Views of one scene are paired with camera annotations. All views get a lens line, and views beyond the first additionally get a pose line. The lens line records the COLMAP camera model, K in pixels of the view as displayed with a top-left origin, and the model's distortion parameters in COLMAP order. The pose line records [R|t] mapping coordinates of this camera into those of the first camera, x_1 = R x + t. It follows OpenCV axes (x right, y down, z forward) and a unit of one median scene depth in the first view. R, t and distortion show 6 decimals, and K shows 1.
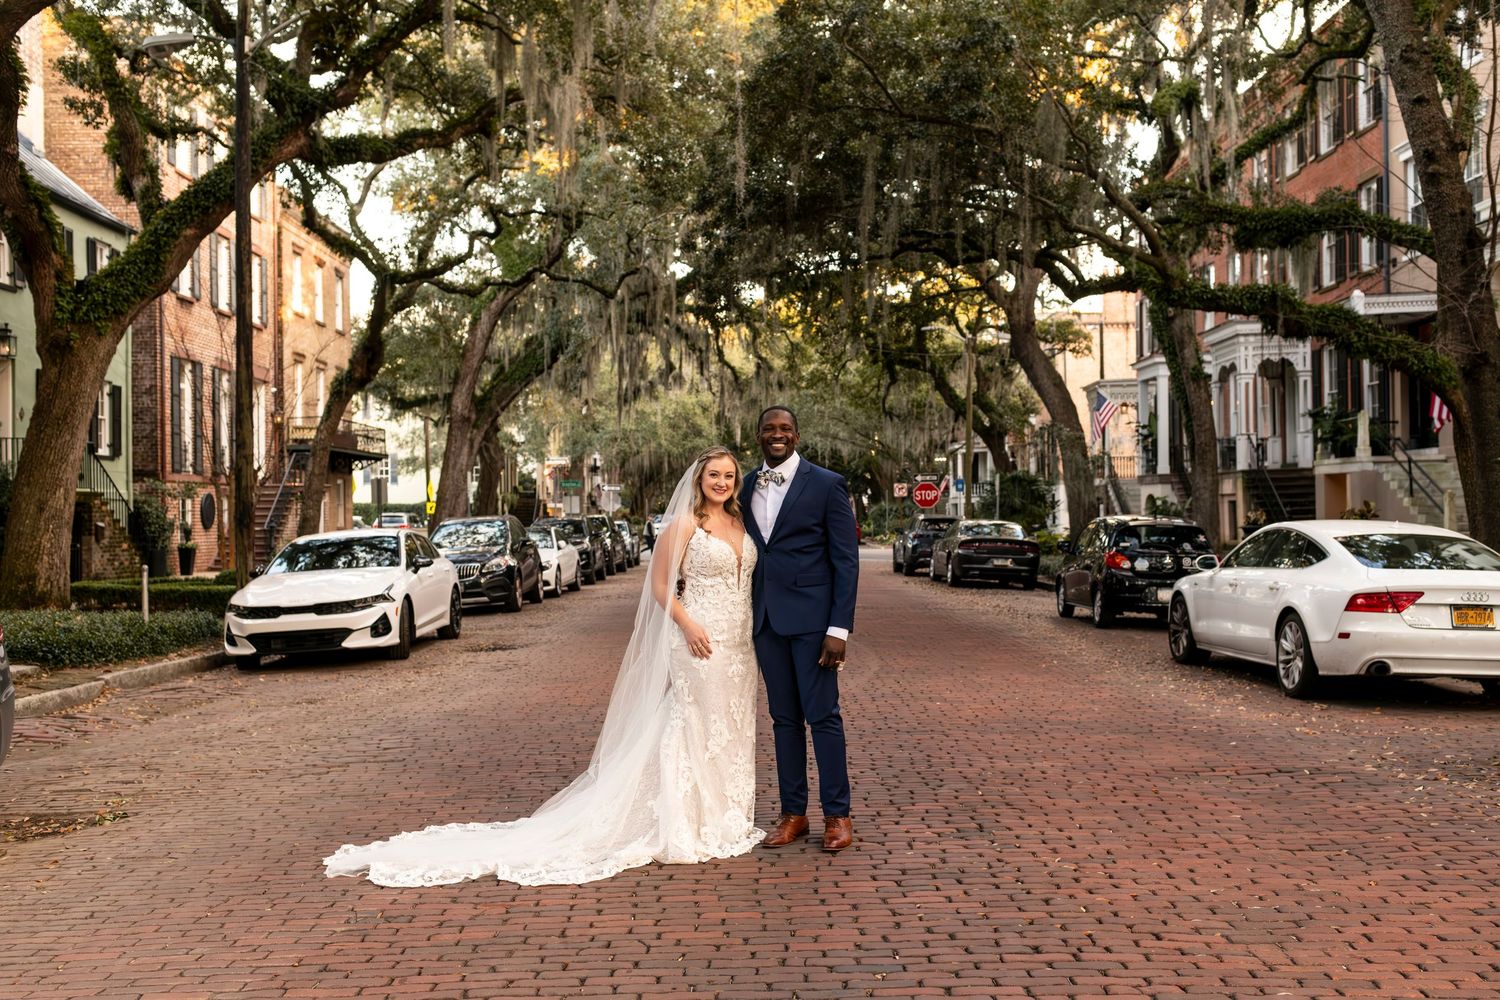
lens RADIAL K [[1477.2, 0, 772.7], [0, 1477.2, 498.9], [0, 0, 1]] dist [0.003467, 0.003835]
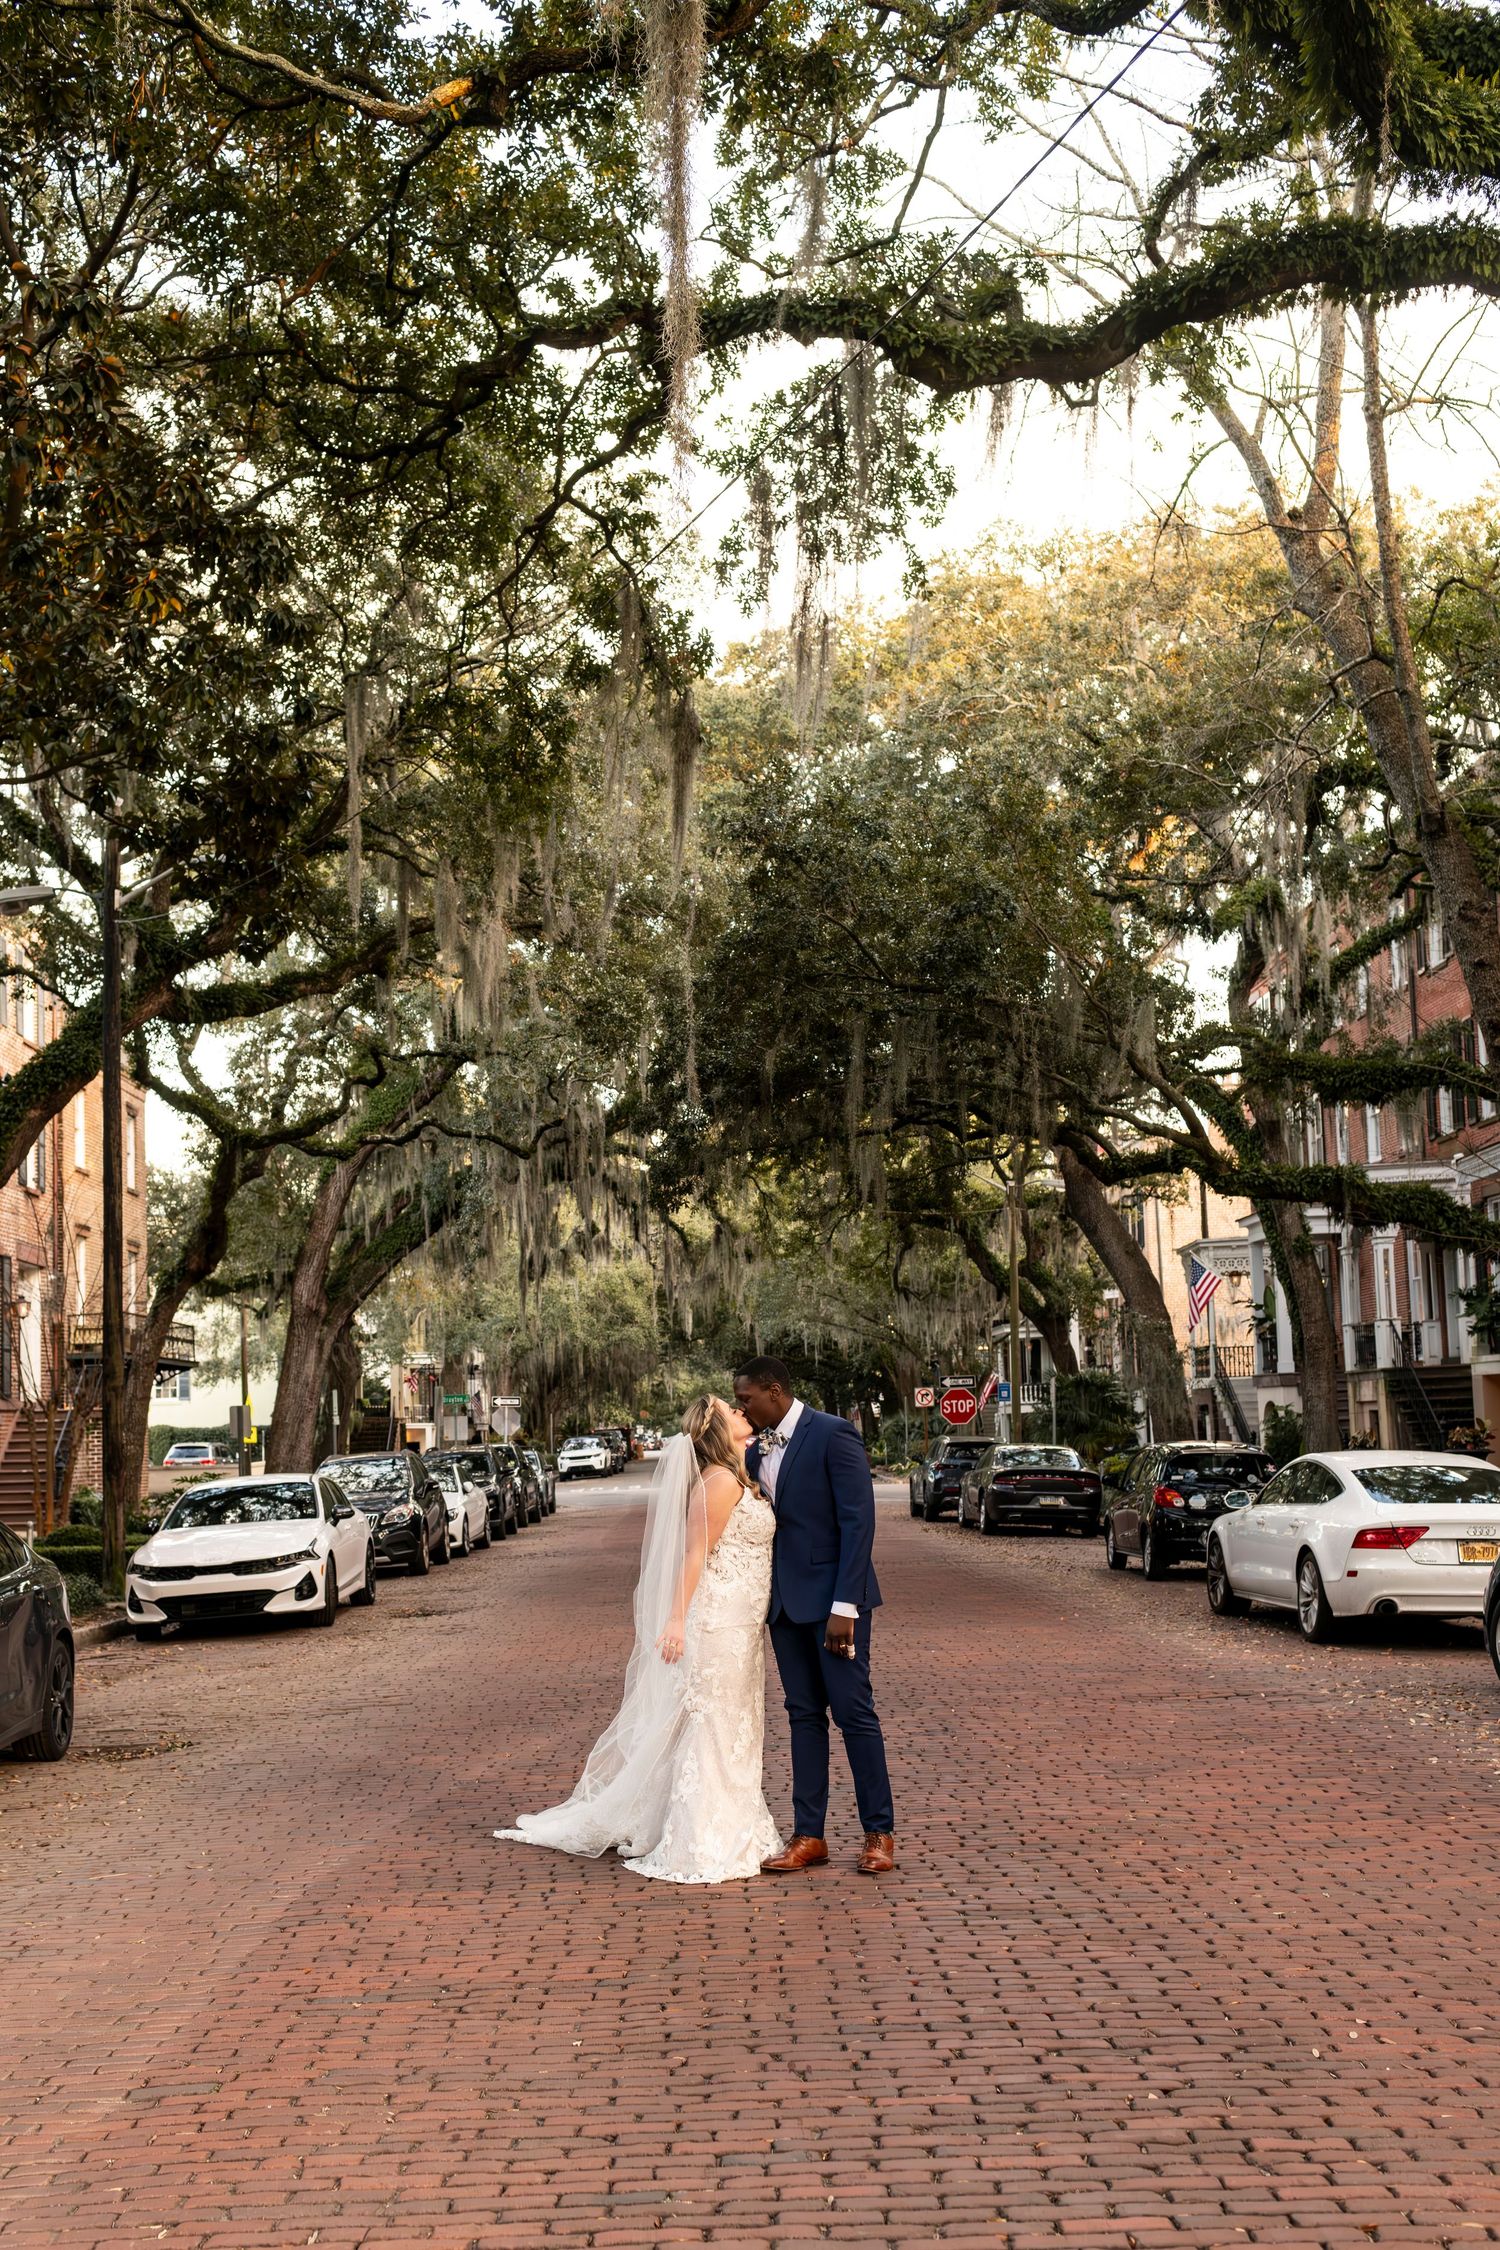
lens RADIAL K [[2215.8, 0, 698.3], [0, 2215.8, 1229.7], [0, 0, 1]] dist [0.003467, 0.003835]
pose [[0.999708, -0.018060, -0.016024, -0.003409], [0.016705, 0.996572, -0.081027, -0.005504], [0.017433, 0.080736, 0.996583, -0.121672]]
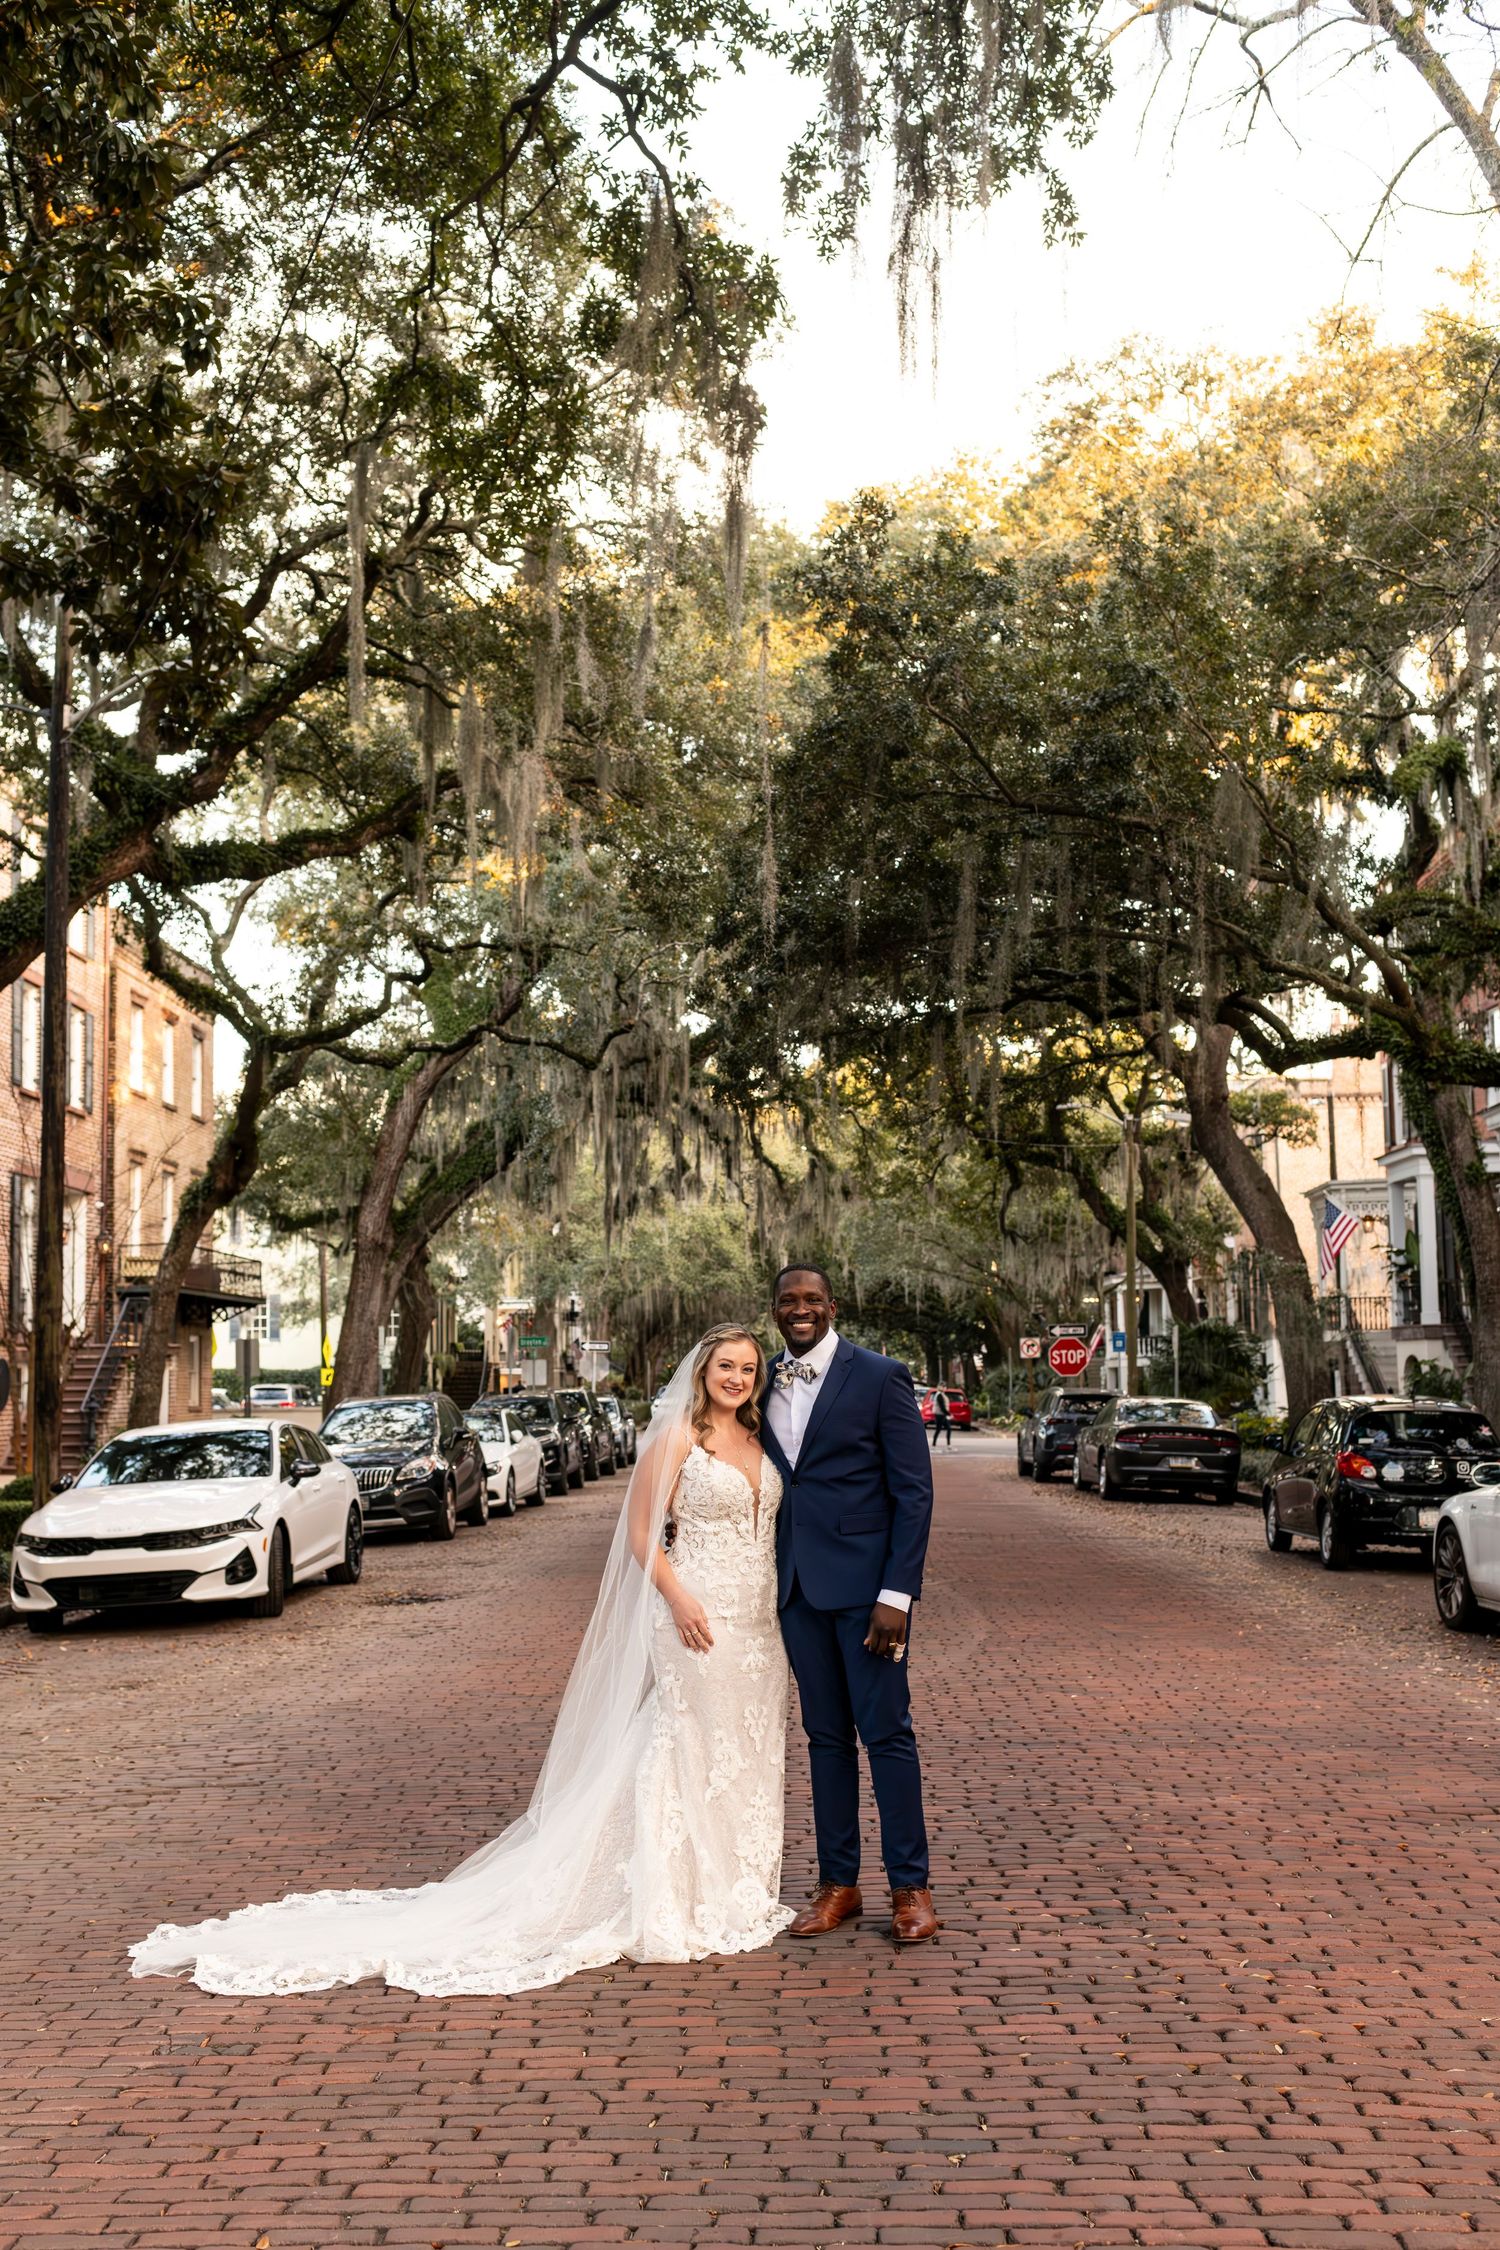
lens RADIAL K [[2213.4, 0, 723.9], [0, 2213.4, 1173.7], [0, 0, 1]] dist [0.003883, 0.002479]
pose [[0.998667, -0.006778, -0.051165, 0.002337], [0.002463, 0.996469, -0.083922, -0.002656], [0.051553, 0.083684, 0.995158, -0.000915]]
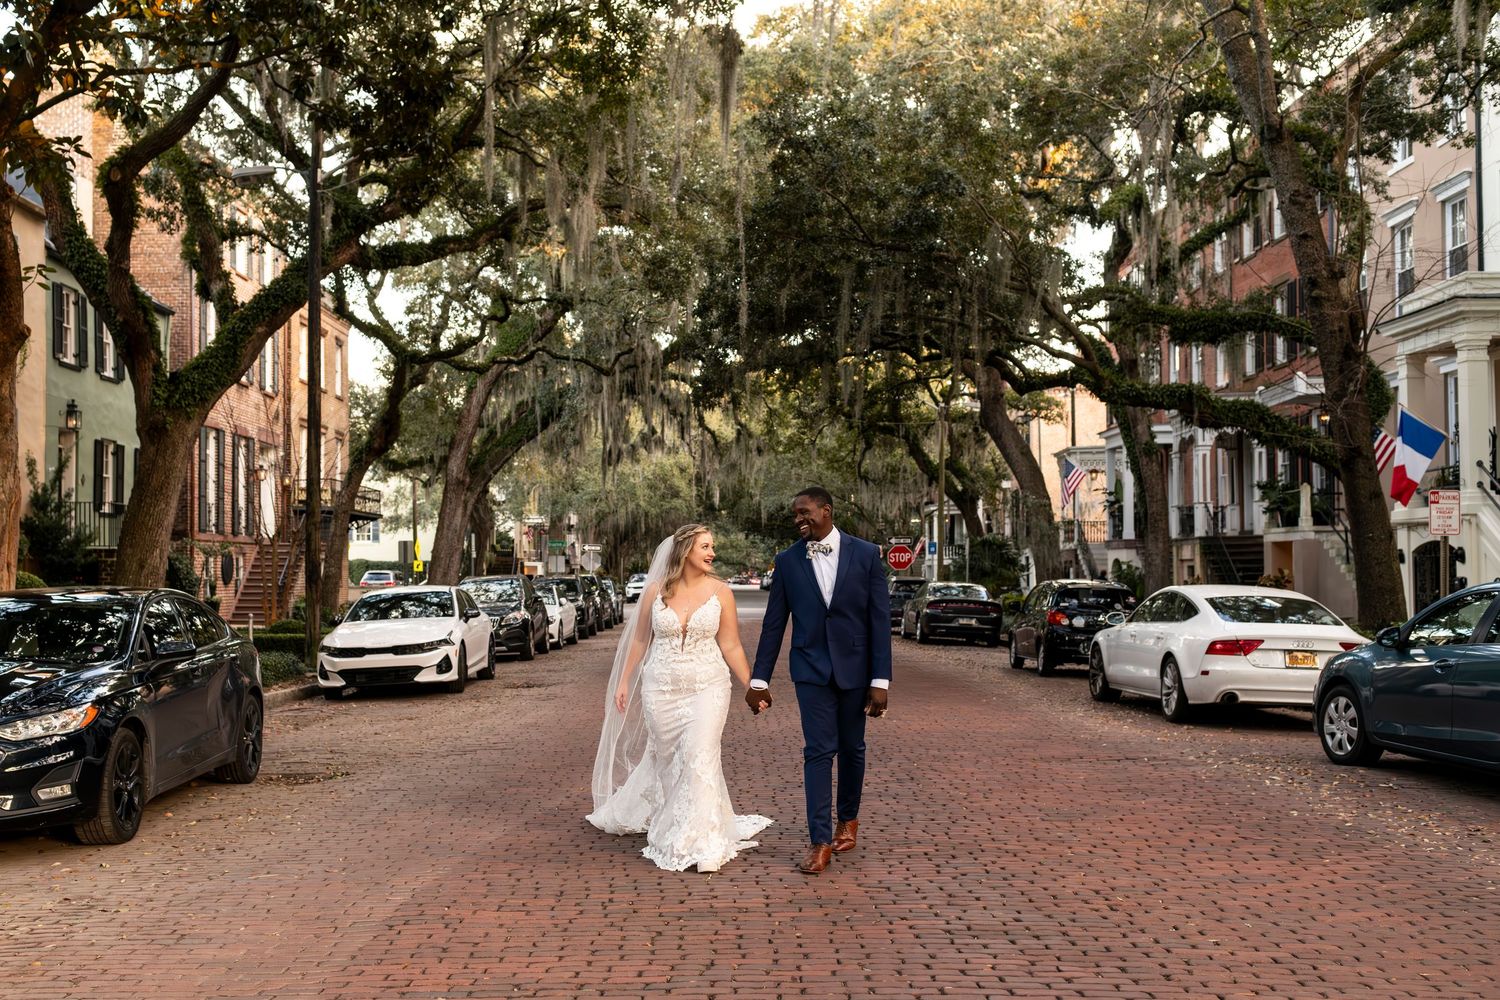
lens RADIAL K [[1493.7, 0, 691.9], [0, 1493.7, 524.7], [0, 0, 1]] dist [0.005990, -0.000155]
pose [[0.999291, 0.006856, -0.037007, -0.005529], [-0.007694, 0.999716, -0.022540, -0.001509], [0.036842, 0.022809, 0.999061, -0.090503]]
